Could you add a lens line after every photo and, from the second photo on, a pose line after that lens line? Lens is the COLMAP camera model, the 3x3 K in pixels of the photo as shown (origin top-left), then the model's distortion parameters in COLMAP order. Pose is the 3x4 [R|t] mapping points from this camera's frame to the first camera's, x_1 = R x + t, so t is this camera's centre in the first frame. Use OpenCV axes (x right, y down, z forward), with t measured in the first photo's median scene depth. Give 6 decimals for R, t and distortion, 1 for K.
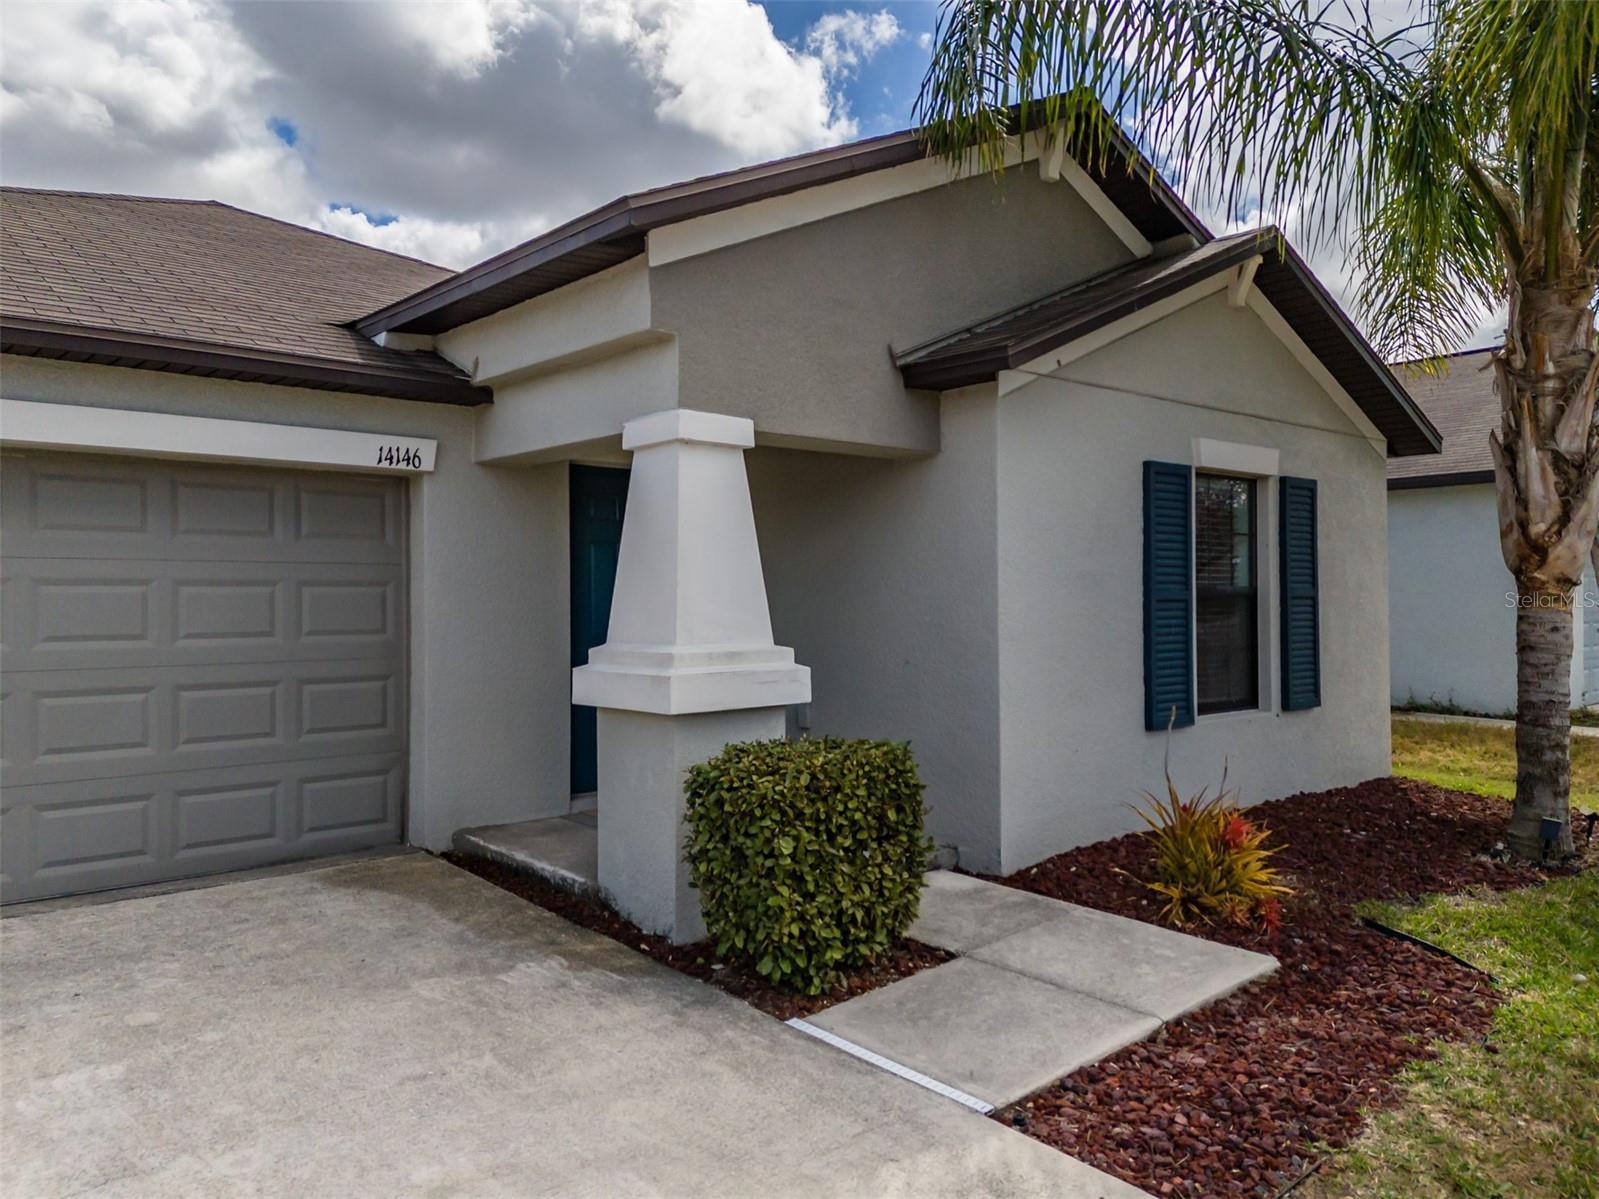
lens RADIAL K [[1176.7, 0, 799.5], [0, 1176.7, 599.5], [0, 0, 1]] dist [0.060259, -0.061977]
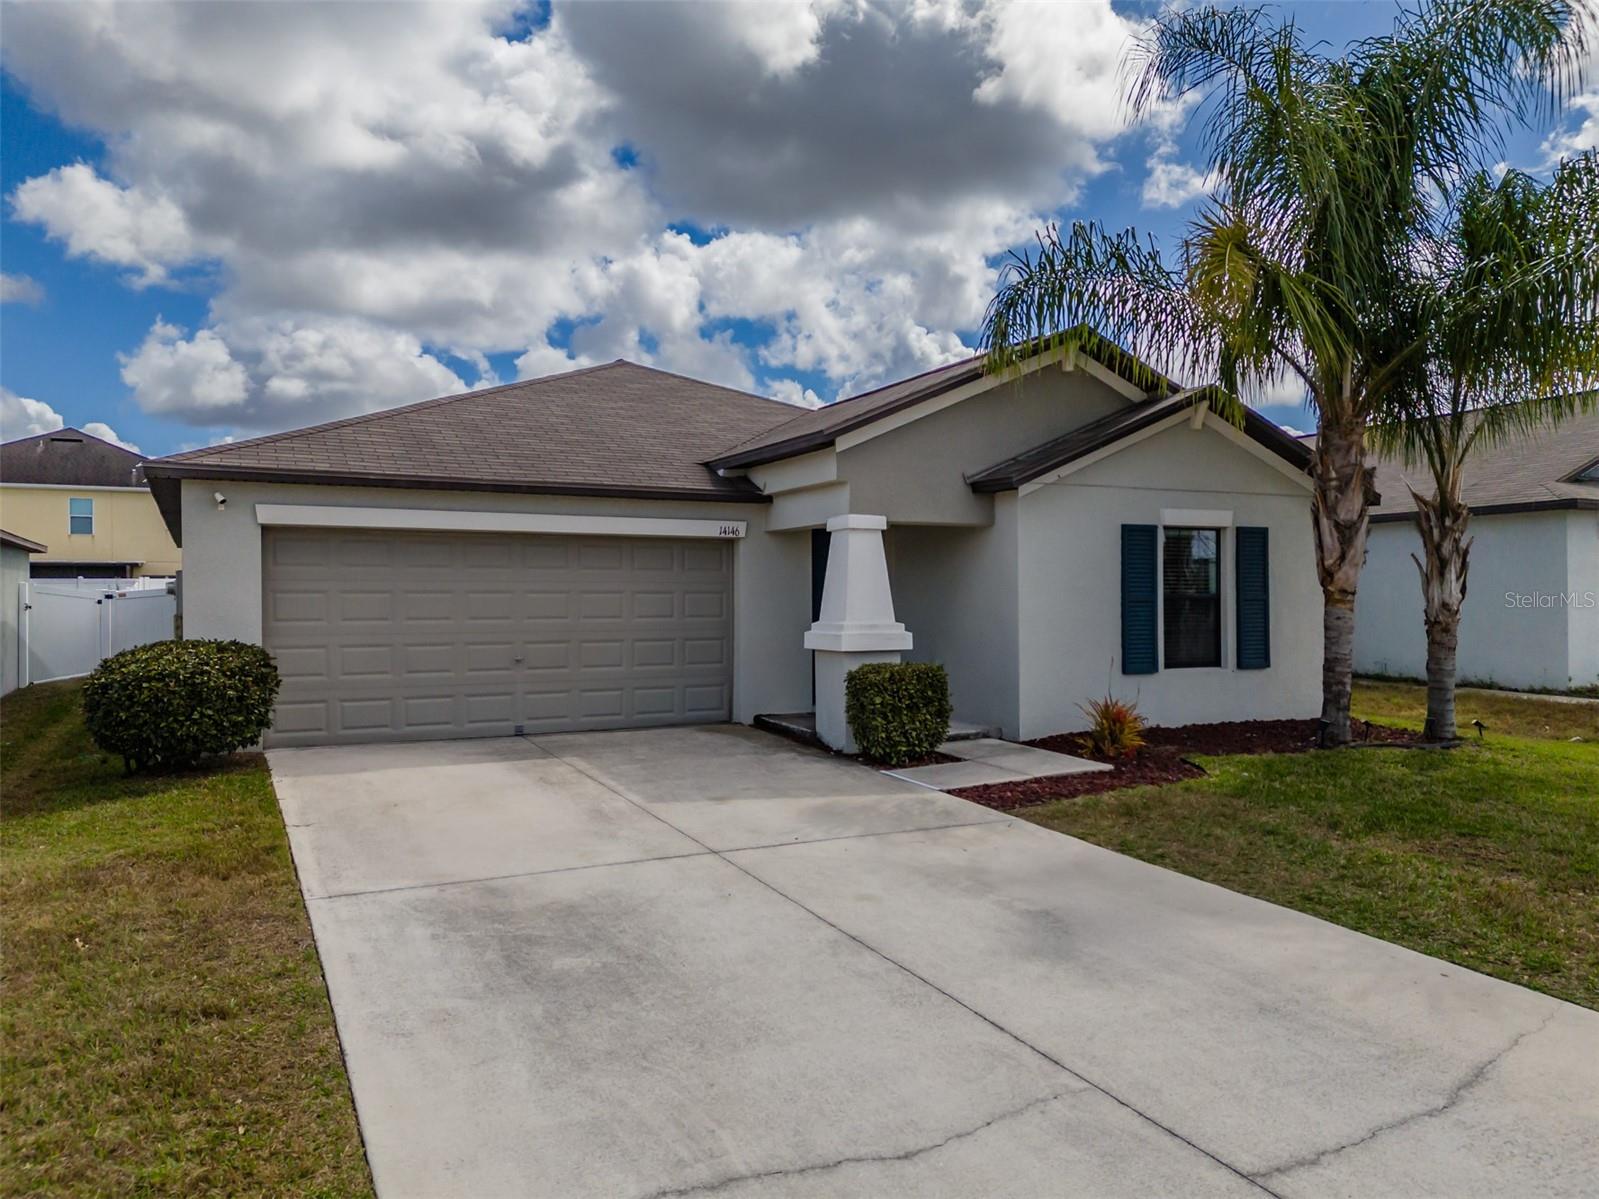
lens RADIAL K [[1176.7, 0, 799.5], [0, 1176.7, 599.5], [0, 0, 1]] dist [0.060259, -0.061977]
pose [[0.966931, 0.002398, -0.255028, 0.316640], [-0.002286, 0.999997, 0.000737, -0.003017], [0.255029, -0.000130, 0.966933, -0.991192]]
